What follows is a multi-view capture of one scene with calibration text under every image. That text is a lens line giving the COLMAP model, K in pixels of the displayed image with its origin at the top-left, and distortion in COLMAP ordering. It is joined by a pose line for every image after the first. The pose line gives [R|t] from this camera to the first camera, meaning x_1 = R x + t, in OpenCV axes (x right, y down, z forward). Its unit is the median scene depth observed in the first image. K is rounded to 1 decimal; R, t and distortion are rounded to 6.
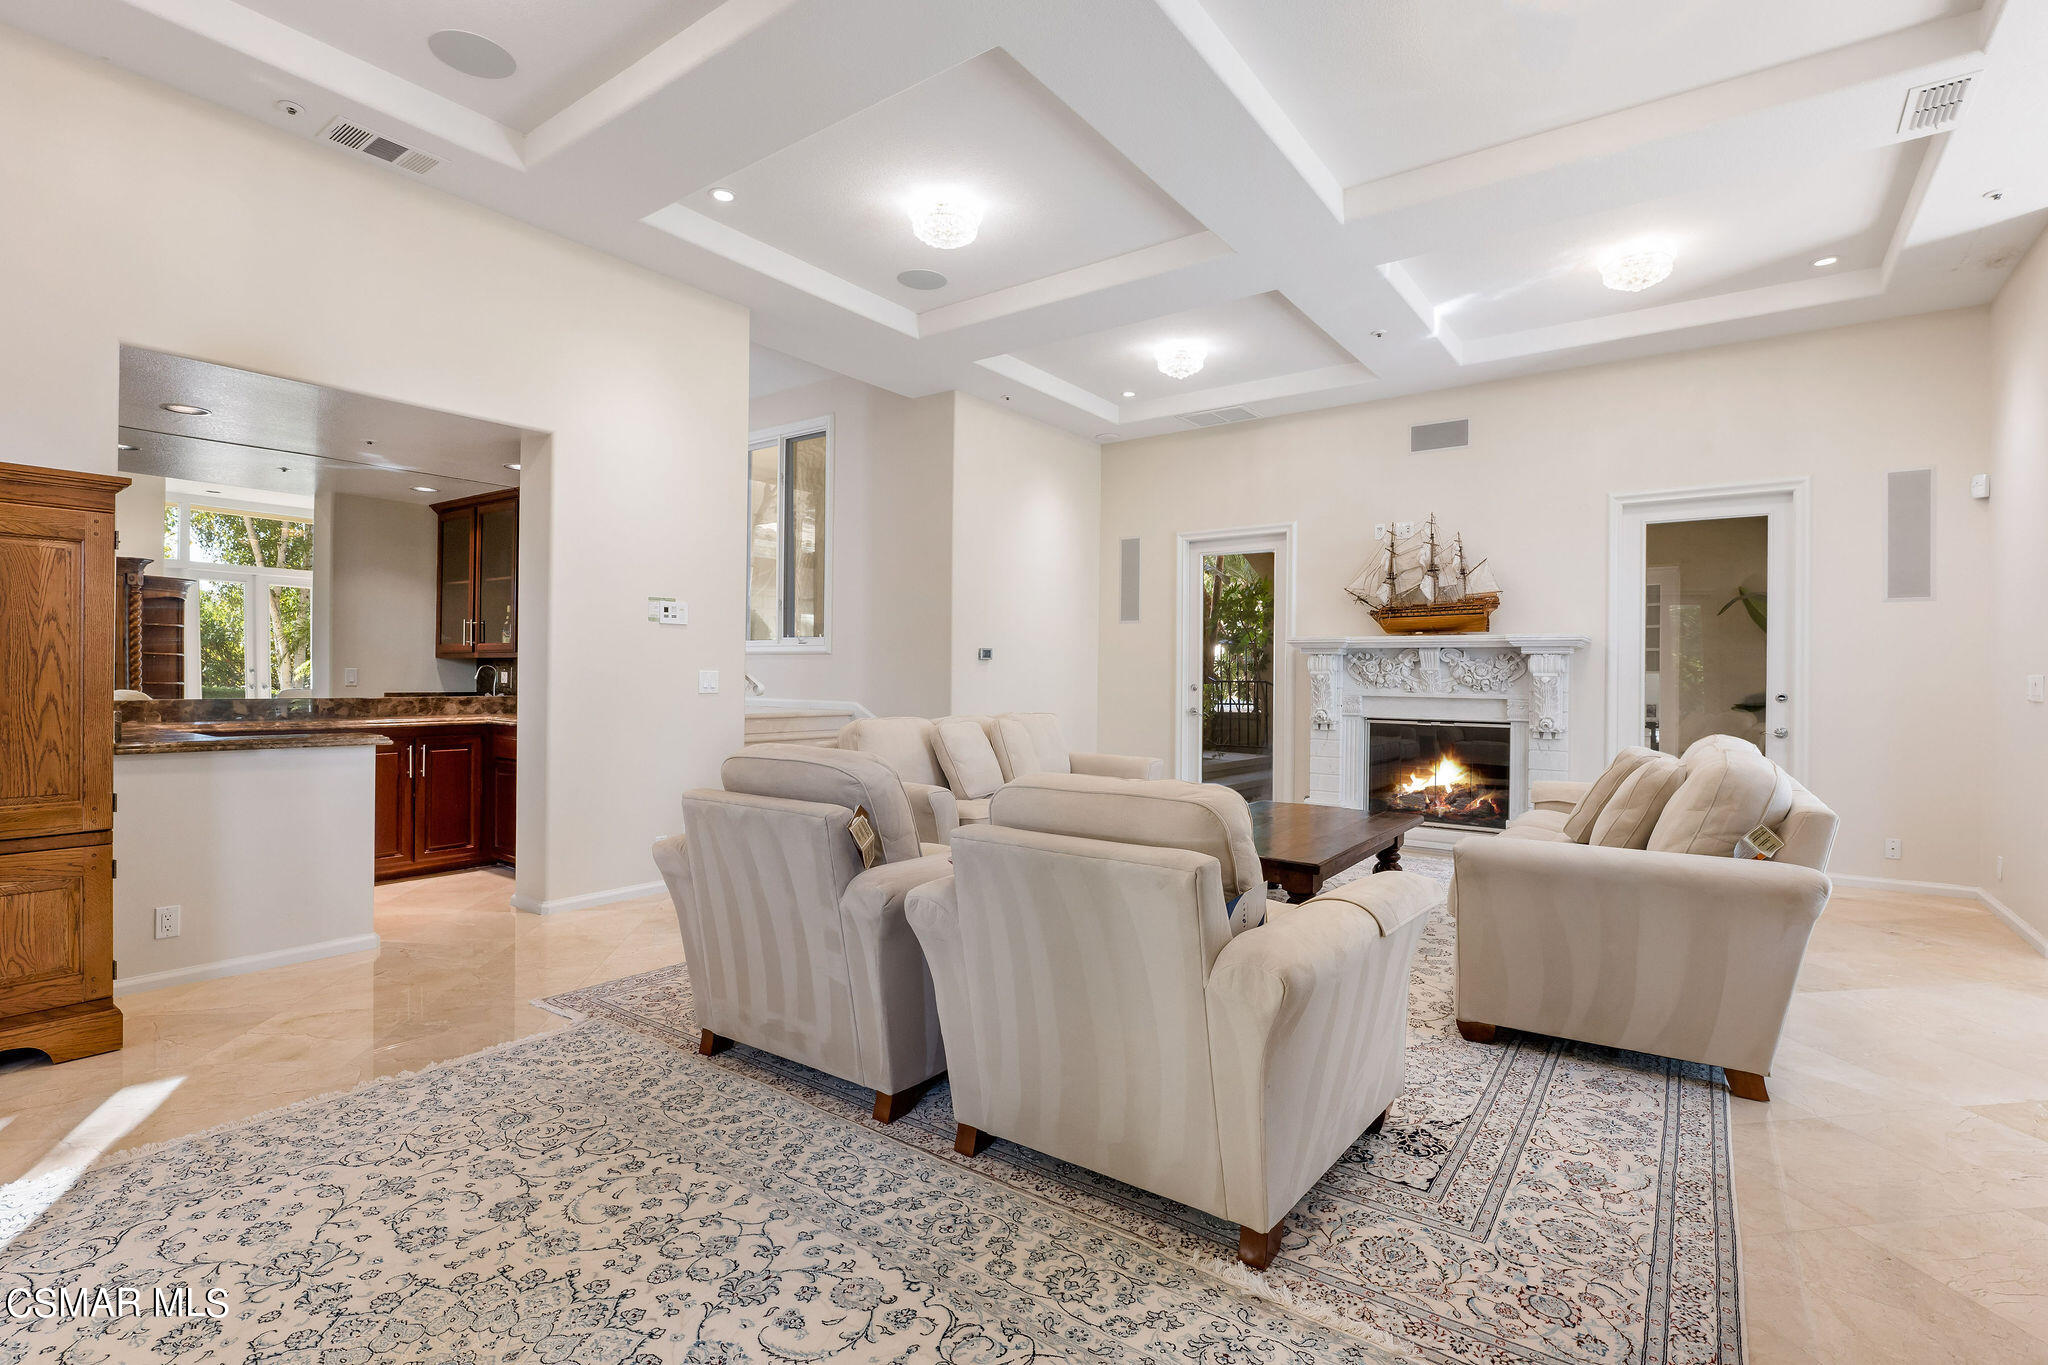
lens RADIAL K [[945.7, 0, 1024.0], [0, 945.7, 682.5], [0, 0, 1]] dist [-0.001989, -0.000267]
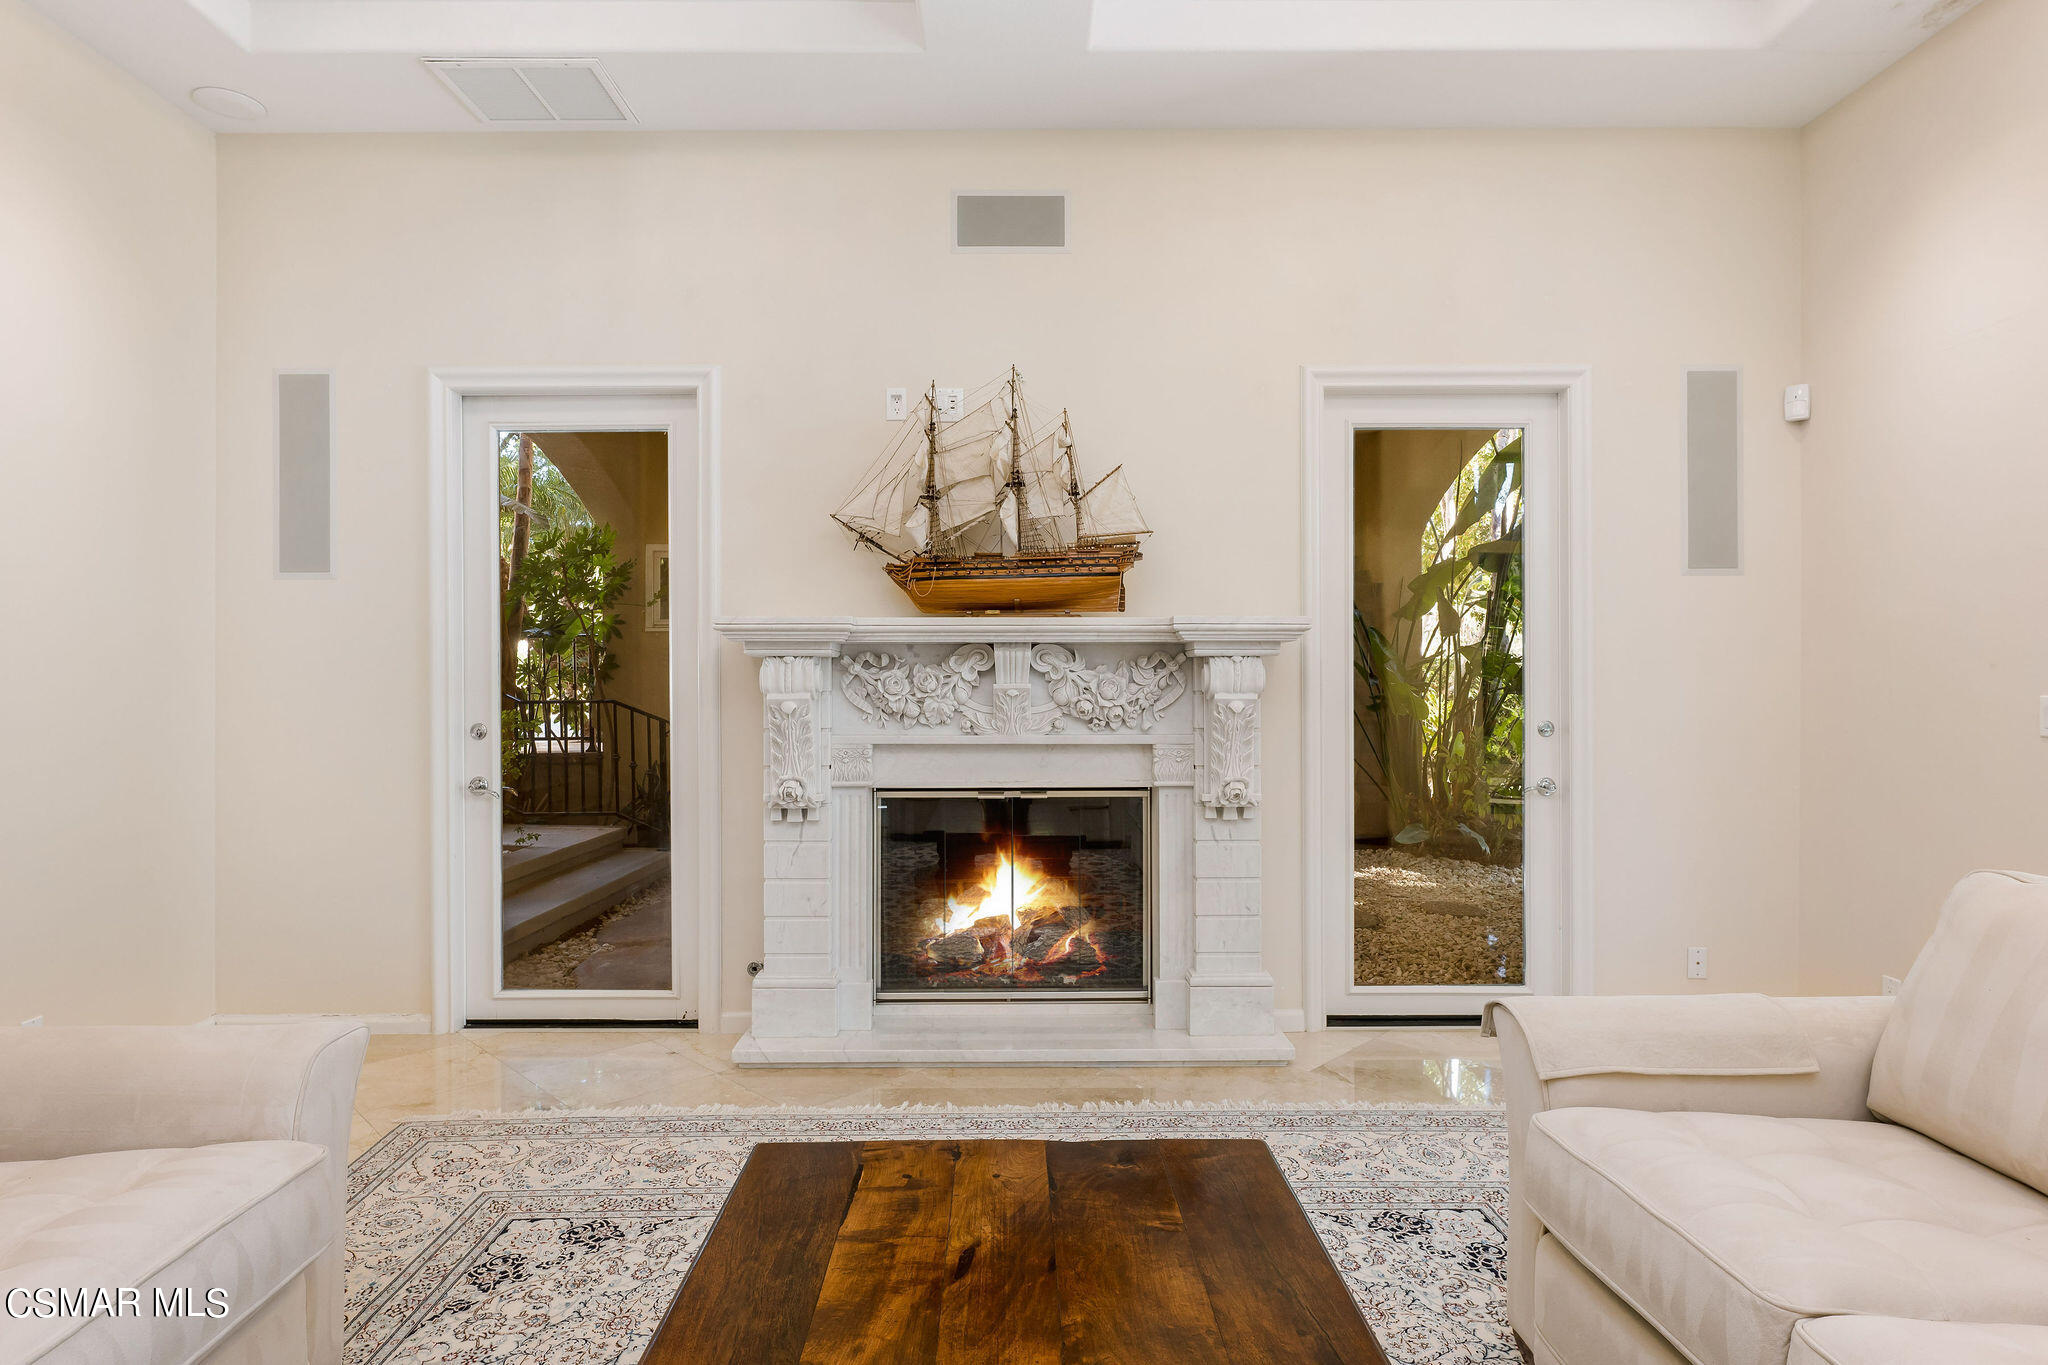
lens RADIAL K [[1059.4, 0, 1024.0], [0, 1059.4, 682.5], [0, 0, 1]] dist [-0.005587, -0.001027]
pose [[0.794664, -0.014118, 0.606885, 0.099768], [0.015869, 0.999871, 0.002480, -0.017017], [-0.606842, 0.007660, 0.794786, 0.546988]]
